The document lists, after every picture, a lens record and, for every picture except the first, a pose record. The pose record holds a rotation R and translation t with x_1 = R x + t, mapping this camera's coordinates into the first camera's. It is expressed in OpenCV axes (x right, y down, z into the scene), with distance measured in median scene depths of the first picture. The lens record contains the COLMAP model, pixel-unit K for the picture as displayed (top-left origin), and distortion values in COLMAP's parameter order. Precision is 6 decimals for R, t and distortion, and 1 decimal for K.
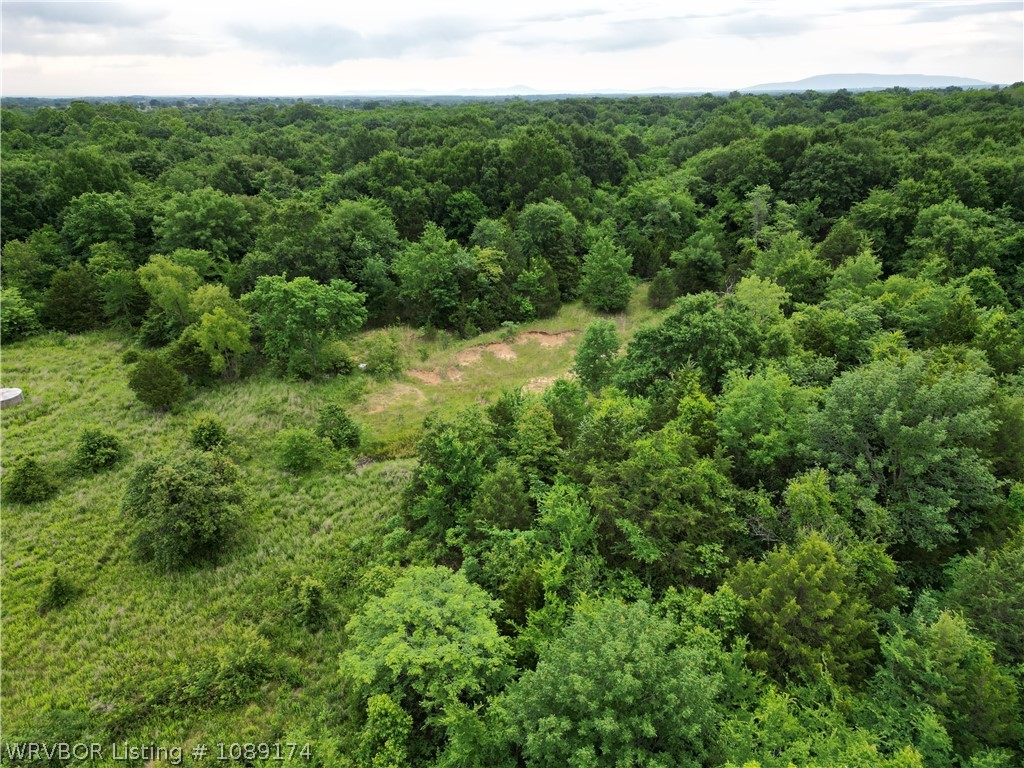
lens RADIAL K [[714.8, 0, 511.6], [0, 714.8, 386.0], [0, 0, 1]] dist [0.059211, -0.046211]
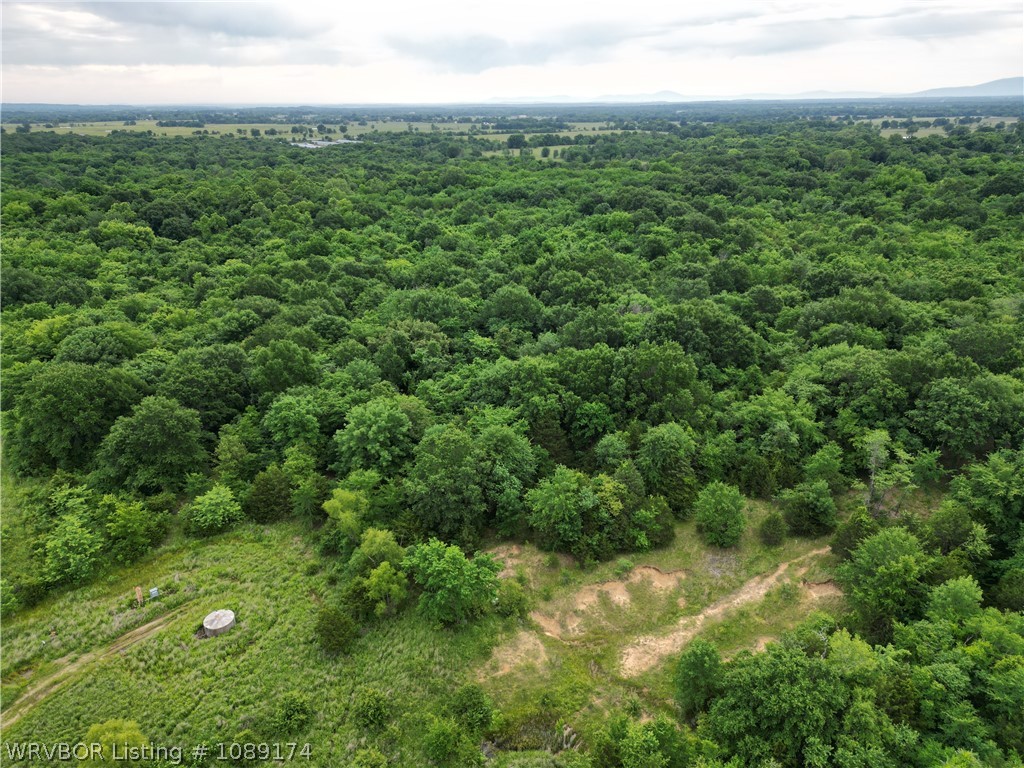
lens RADIAL K [[714.8, 0, 508.1], [0, 714.8, 379.8], [0, 0, 1]] dist [0.059211, -0.046211]
pose [[0.982457, 0.068038, -0.173634, -0.006801], [-0.070525, 0.997476, -0.008189, -0.334999], [0.172639, 0.020291, 0.984776, -0.137915]]
